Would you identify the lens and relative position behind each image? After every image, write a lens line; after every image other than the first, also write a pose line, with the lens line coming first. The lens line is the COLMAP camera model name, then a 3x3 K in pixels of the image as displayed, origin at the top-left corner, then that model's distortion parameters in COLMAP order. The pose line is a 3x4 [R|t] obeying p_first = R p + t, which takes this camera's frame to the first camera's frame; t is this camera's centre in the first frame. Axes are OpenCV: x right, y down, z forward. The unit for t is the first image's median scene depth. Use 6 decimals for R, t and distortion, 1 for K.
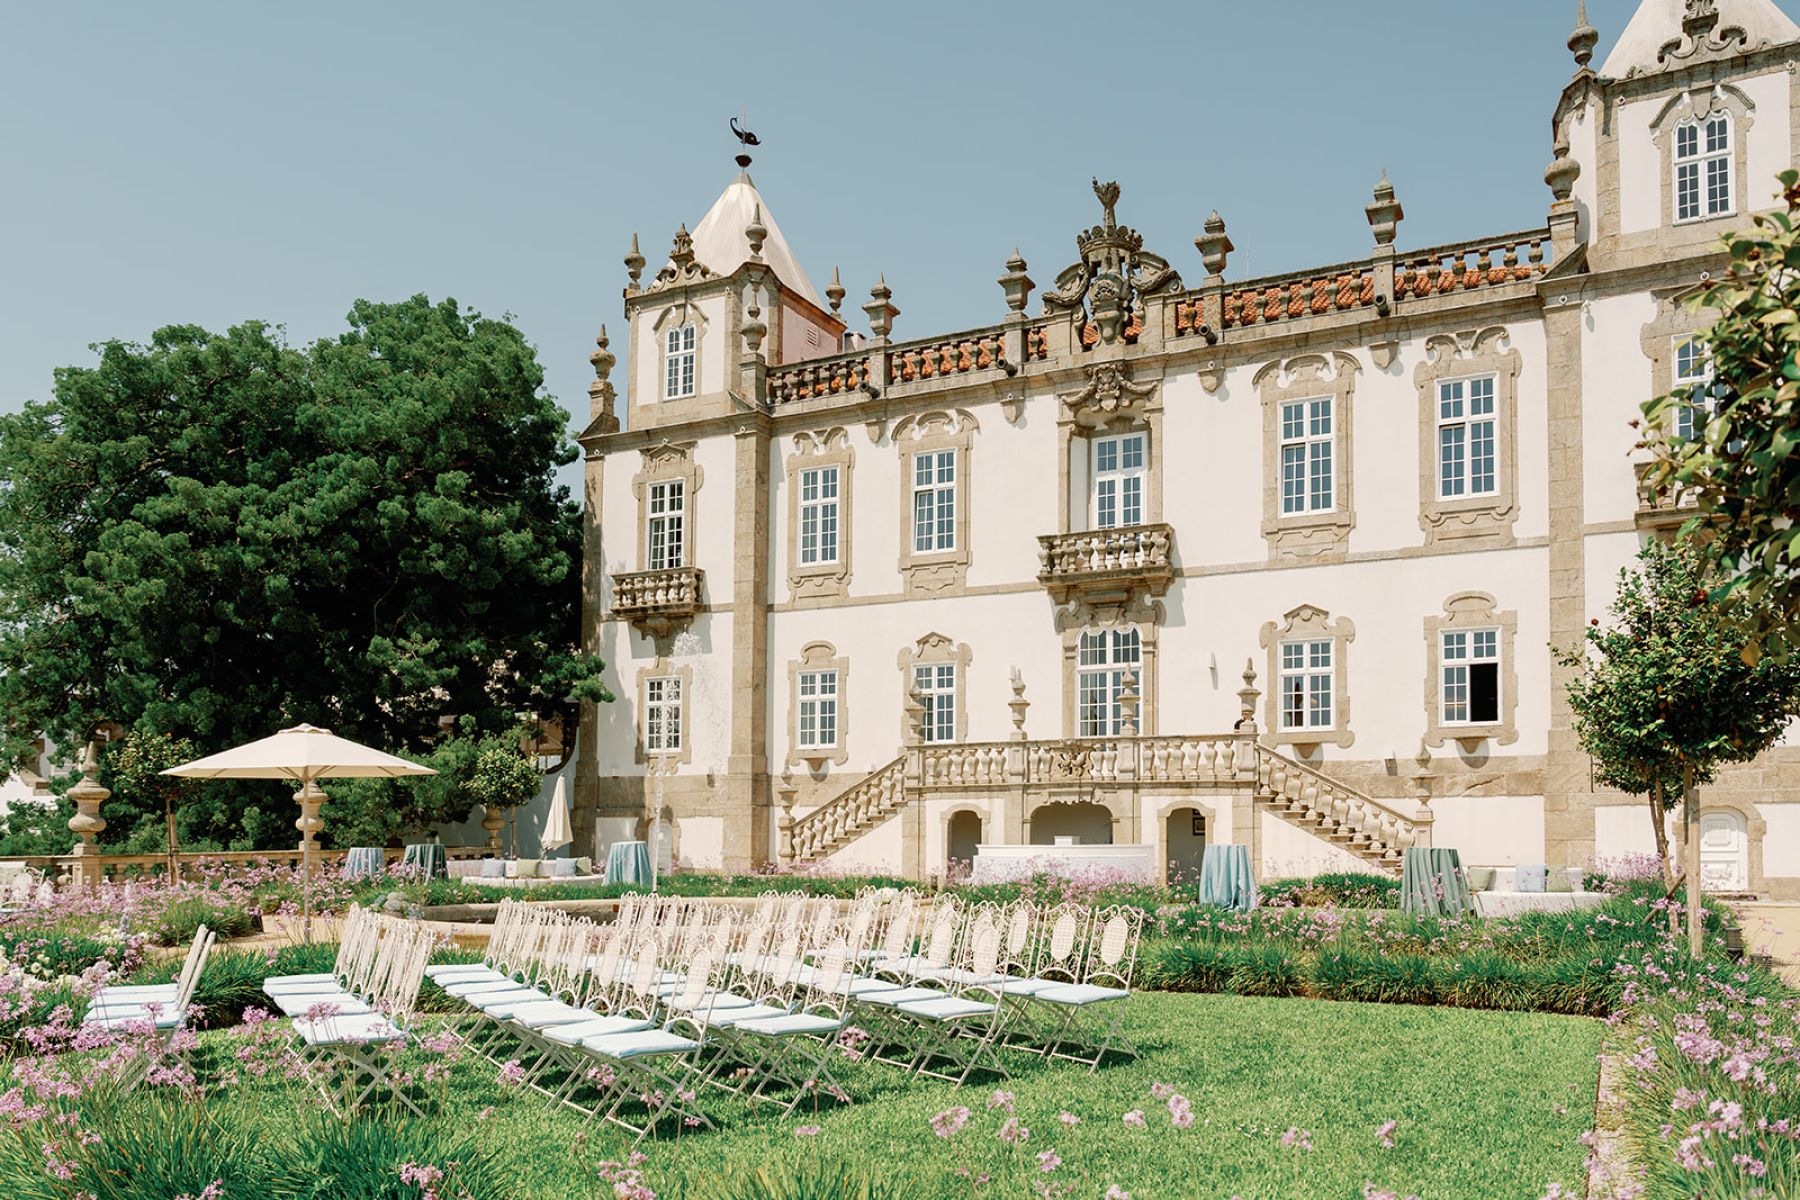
lens RADIAL K [[1327.7, 0, 1072.6], [0, 1327.7, 774.3], [0, 0, 1]] dist [0.000195, -0.000520]
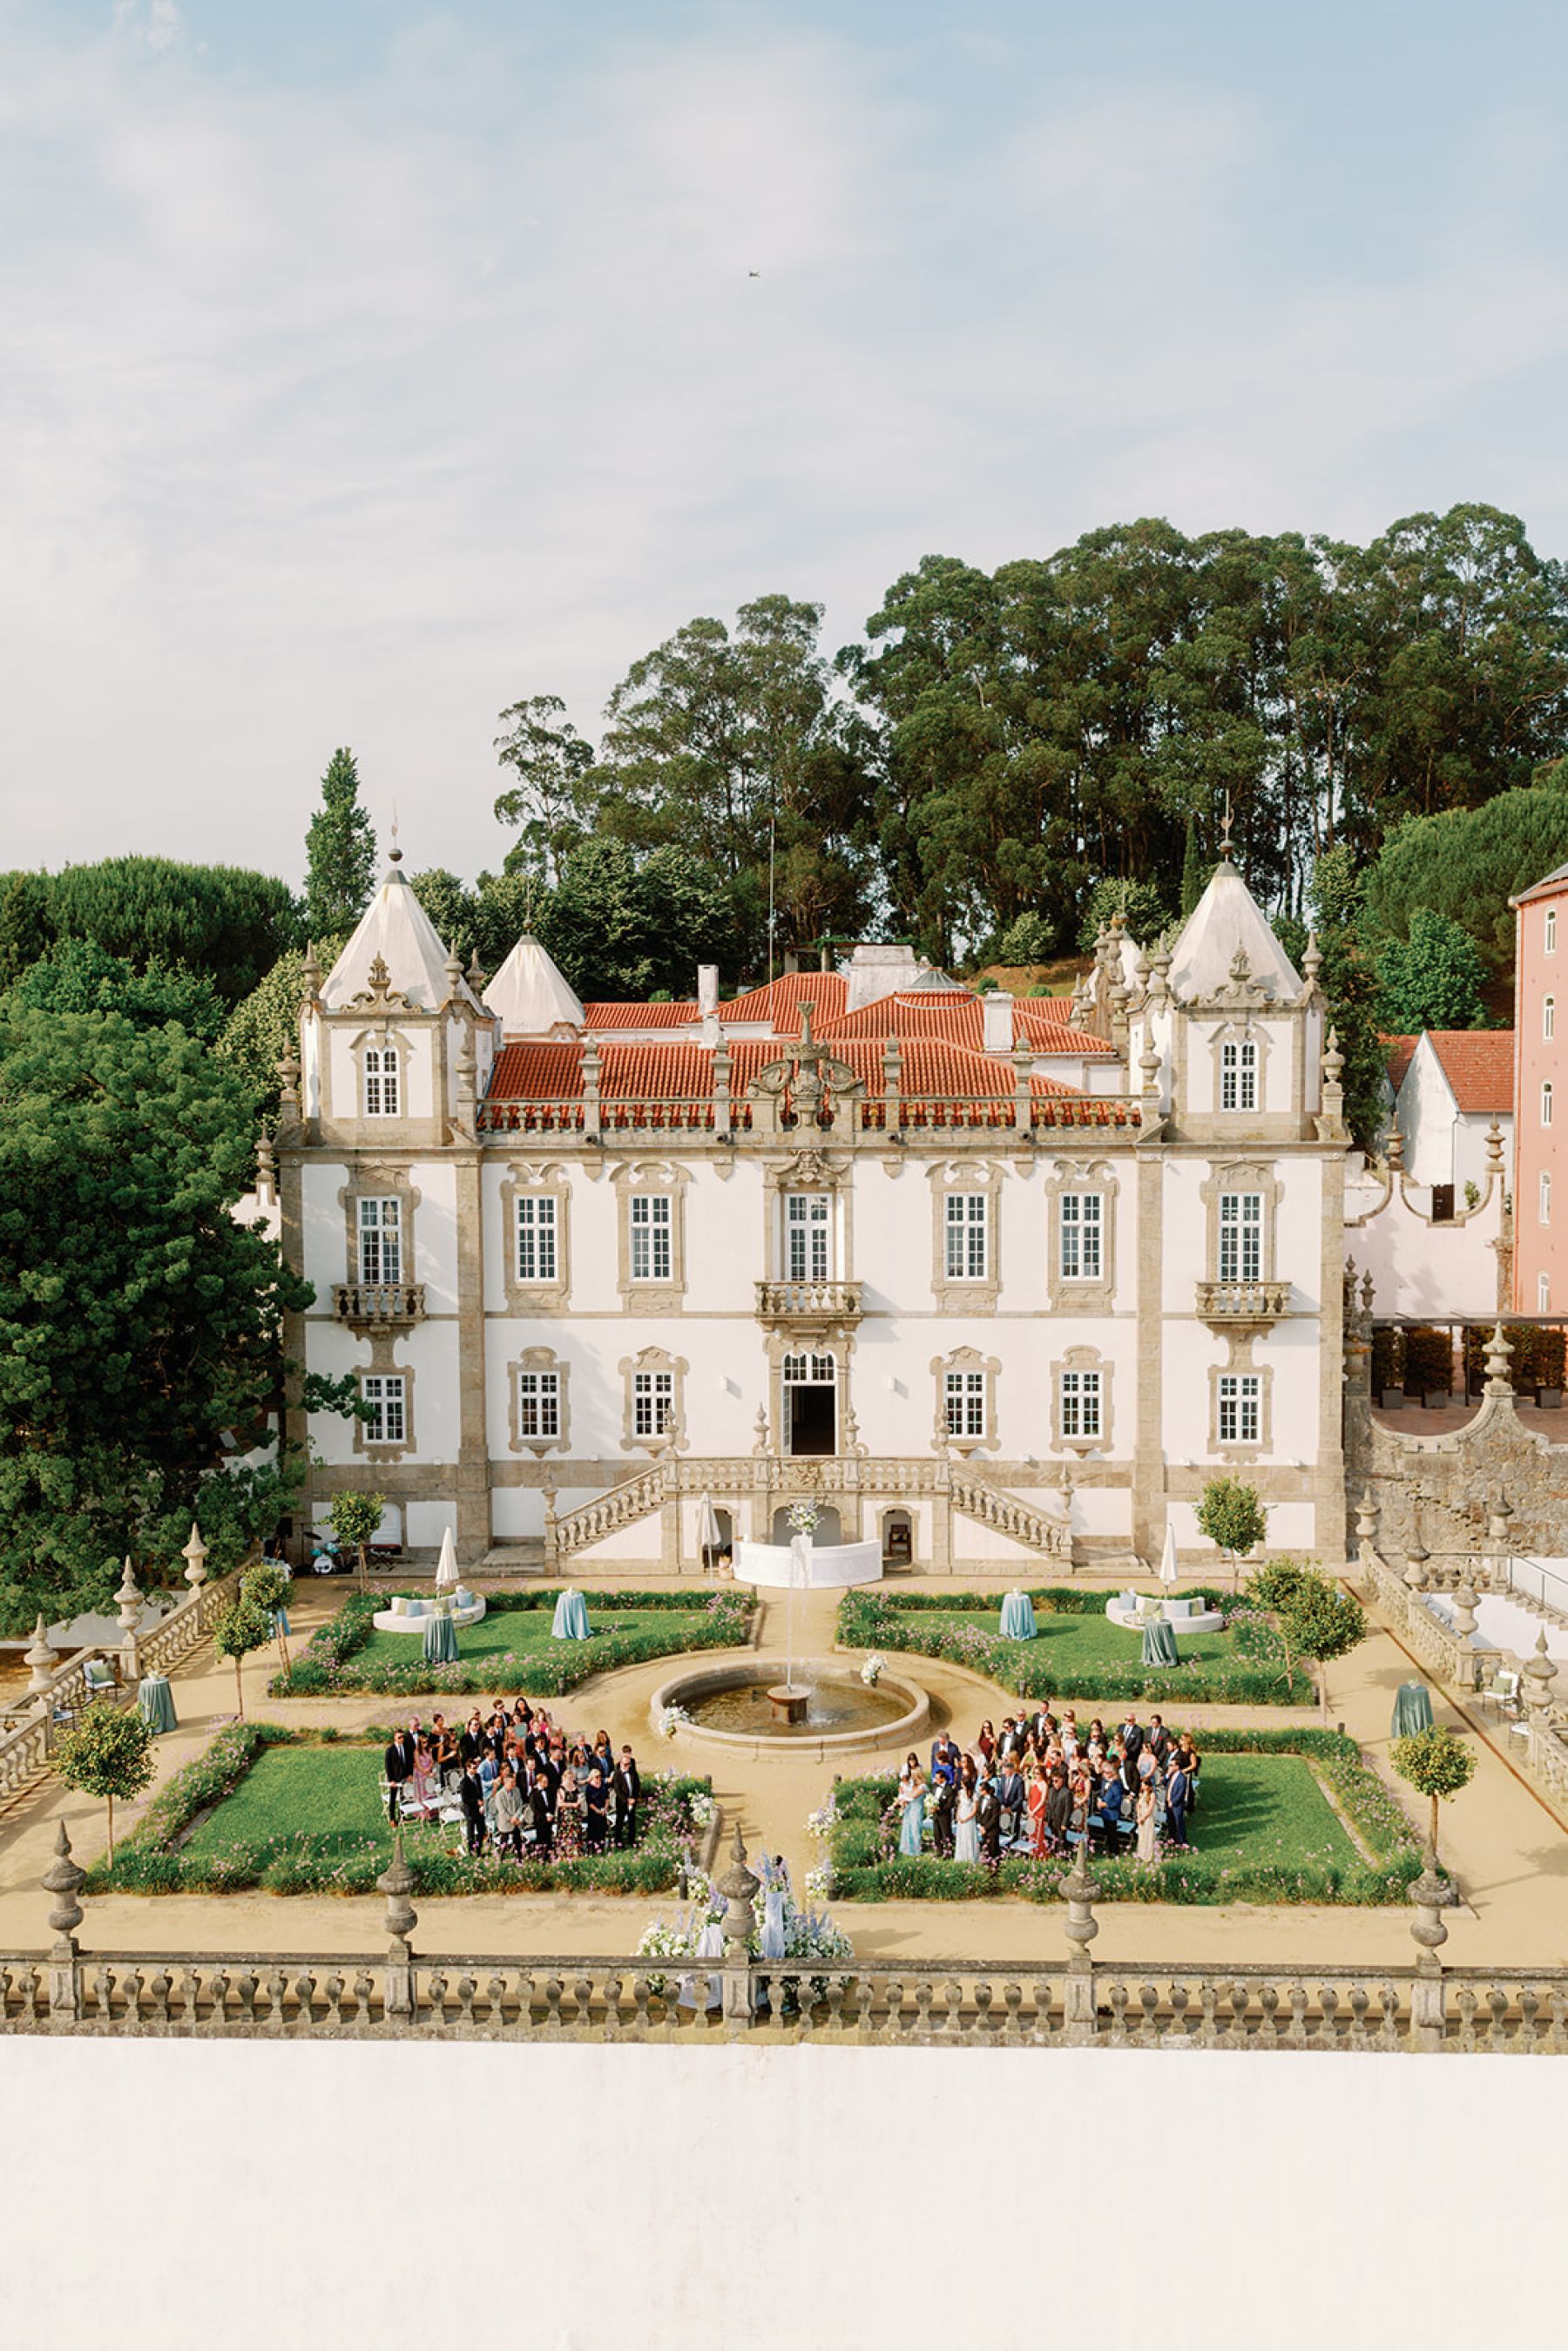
lens RADIAL K [[2053.0, 0, 804.4], [0, 2053.0, 1206.1], [0, 0, 1]] dist [0.062034, -0.113515]
pose [[0.926874, -0.031568, 0.374043, -0.689597], [-0.011669, 0.993553, 0.112768, -0.458592], [-0.375191, -0.108887, 0.920530, -0.782893]]
